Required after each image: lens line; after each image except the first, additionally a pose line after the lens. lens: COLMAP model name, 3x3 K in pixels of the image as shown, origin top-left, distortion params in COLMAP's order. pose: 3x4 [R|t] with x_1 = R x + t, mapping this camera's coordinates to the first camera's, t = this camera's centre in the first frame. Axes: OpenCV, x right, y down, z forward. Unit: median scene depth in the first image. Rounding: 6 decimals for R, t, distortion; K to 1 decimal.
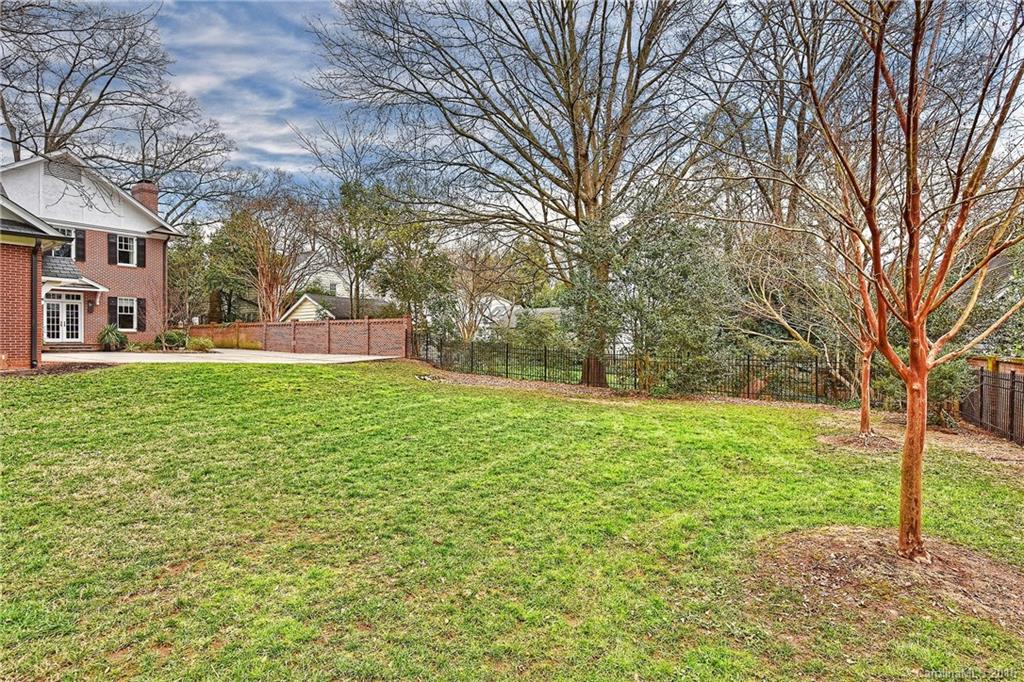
lens RADIAL K [[531.2, 0, 512.0], [0, 531.2, 338.7], [0, 0, 1]] dist [0.000132, 0.000013]
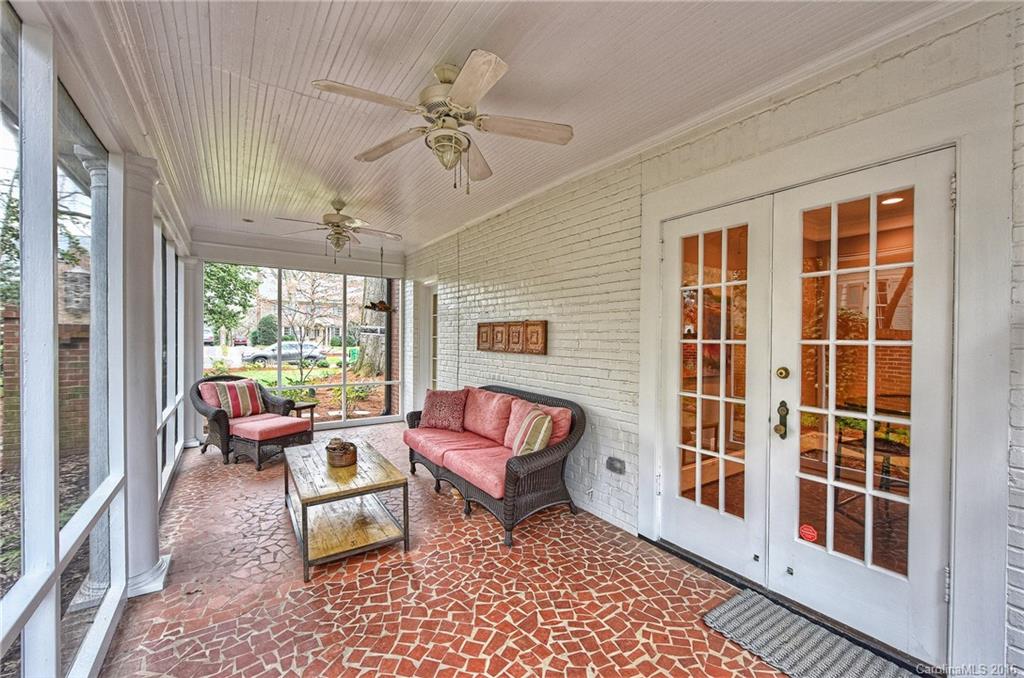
lens RADIAL K [[428.7, 0, 512.0], [0, 428.7, 339.4], [0, 0, 1]] dist [-0.000397, -0.000026]
pose [[0.259700, 0.008766, -0.965649, -0.767323], [-0.015320, 0.999870, 0.004956, -0.042069], [0.965568, 0.013507, 0.259801, 0.917650]]
